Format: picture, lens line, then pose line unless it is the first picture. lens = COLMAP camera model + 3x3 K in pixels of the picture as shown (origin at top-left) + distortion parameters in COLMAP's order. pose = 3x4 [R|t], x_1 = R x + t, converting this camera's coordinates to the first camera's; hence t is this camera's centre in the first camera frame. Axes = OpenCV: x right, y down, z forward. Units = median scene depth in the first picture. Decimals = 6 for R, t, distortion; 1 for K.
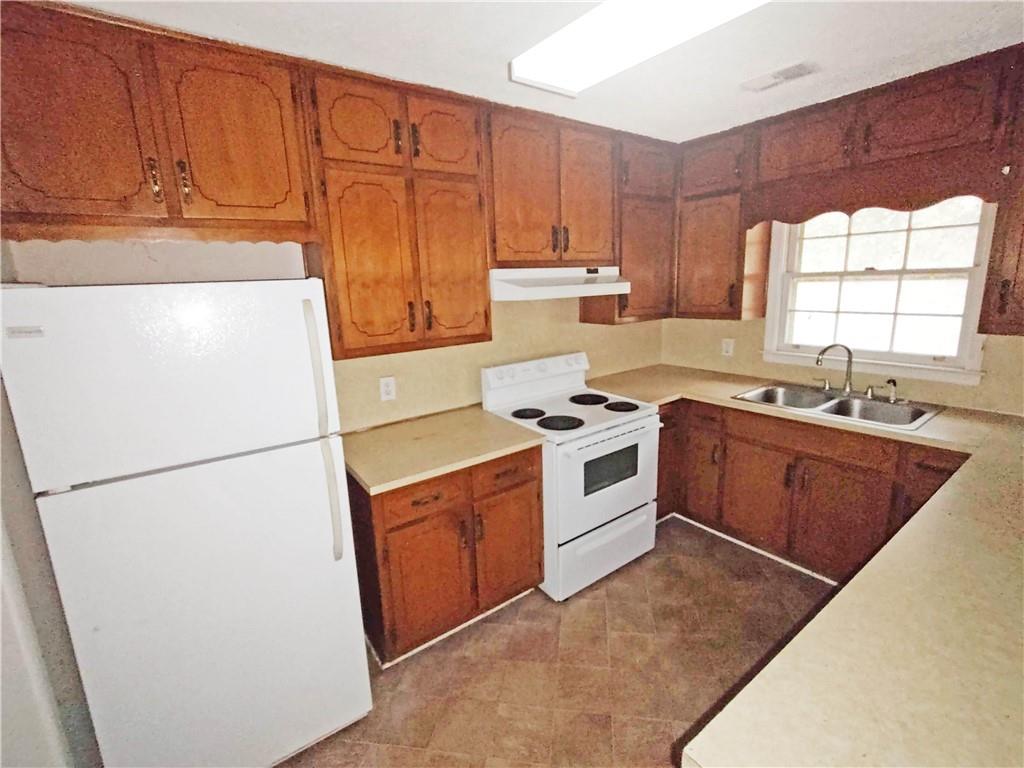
lens RADIAL K [[474.1, 0, 511.5], [0, 474.1, 381.3], [0, 0, 1]] dist [0.002392, 0.001069]
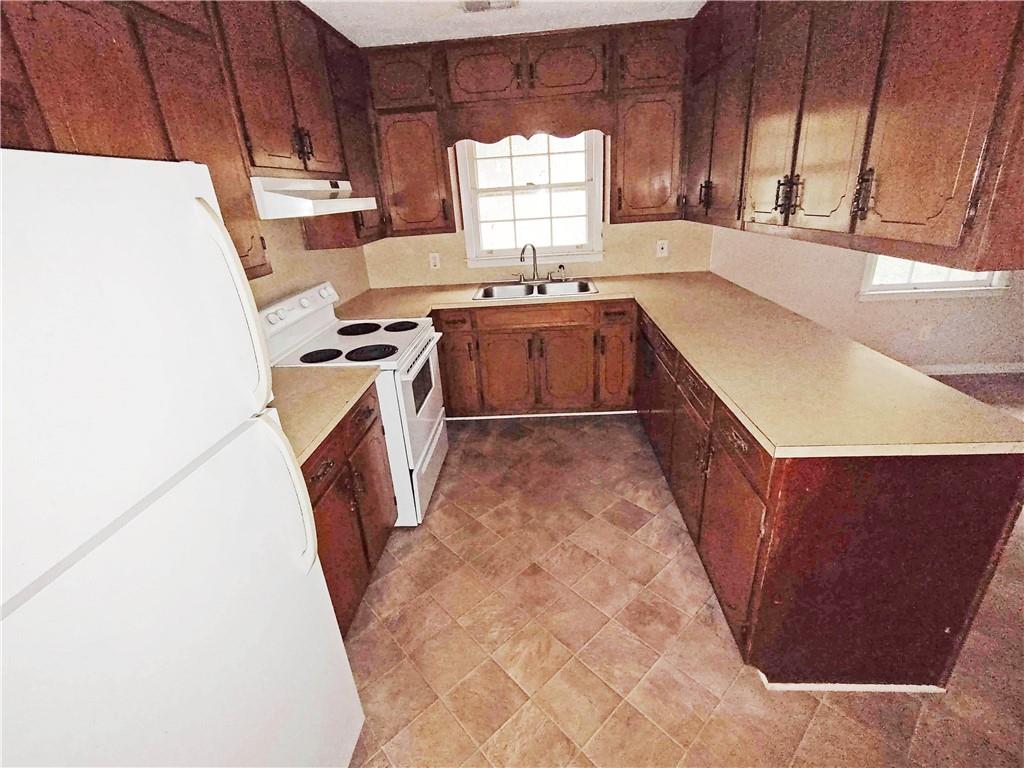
lens RADIAL K [[474.1, 0, 513.1], [0, 474.1, 382.5], [0, 0, 1]] dist [0.002392, 0.001069]
pose [[0.621574, -0.292508, 0.726695, -0.403391], [0.200375, 0.956176, 0.213488, -0.000181], [-0.757295, 0.012913, 0.652946, 0.180228]]
